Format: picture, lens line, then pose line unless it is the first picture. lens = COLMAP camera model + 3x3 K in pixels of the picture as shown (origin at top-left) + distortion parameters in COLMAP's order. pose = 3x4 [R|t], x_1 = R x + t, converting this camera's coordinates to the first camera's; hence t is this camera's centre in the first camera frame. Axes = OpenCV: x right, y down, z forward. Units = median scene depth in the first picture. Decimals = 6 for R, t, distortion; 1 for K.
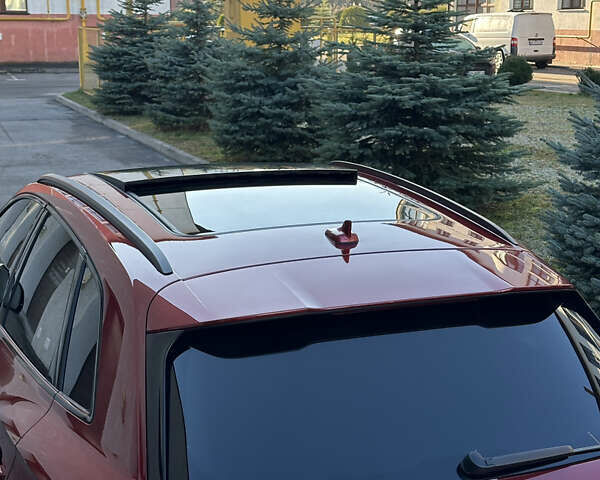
lens RADIAL K [[1026.2, 0, 286.1], [0, 1026.2, 240.5], [0, 0, 1]] dist [0.030248, 0.170751]
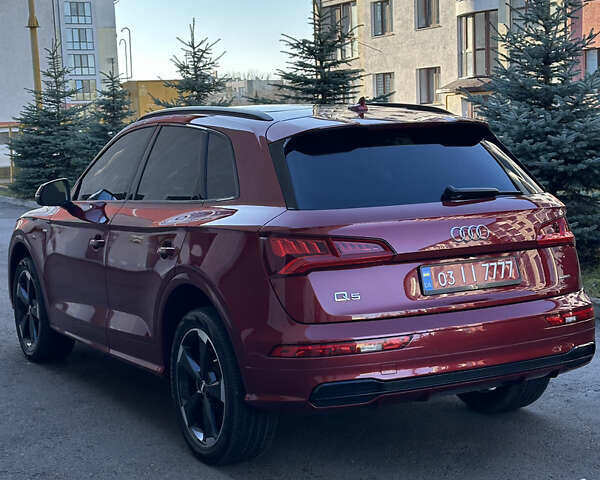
lens RADIAL K [[1024.9, 0, 300.0], [0, 1024.9, 240.0], [0, 0, 1]] dist [0.048486, 0.094183]
pose [[0.988674, -0.059626, 0.137727, -0.047884], [0.074513, 0.991614, -0.105595, 0.063914], [-0.130276, 0.114662, 0.984825, -0.109826]]
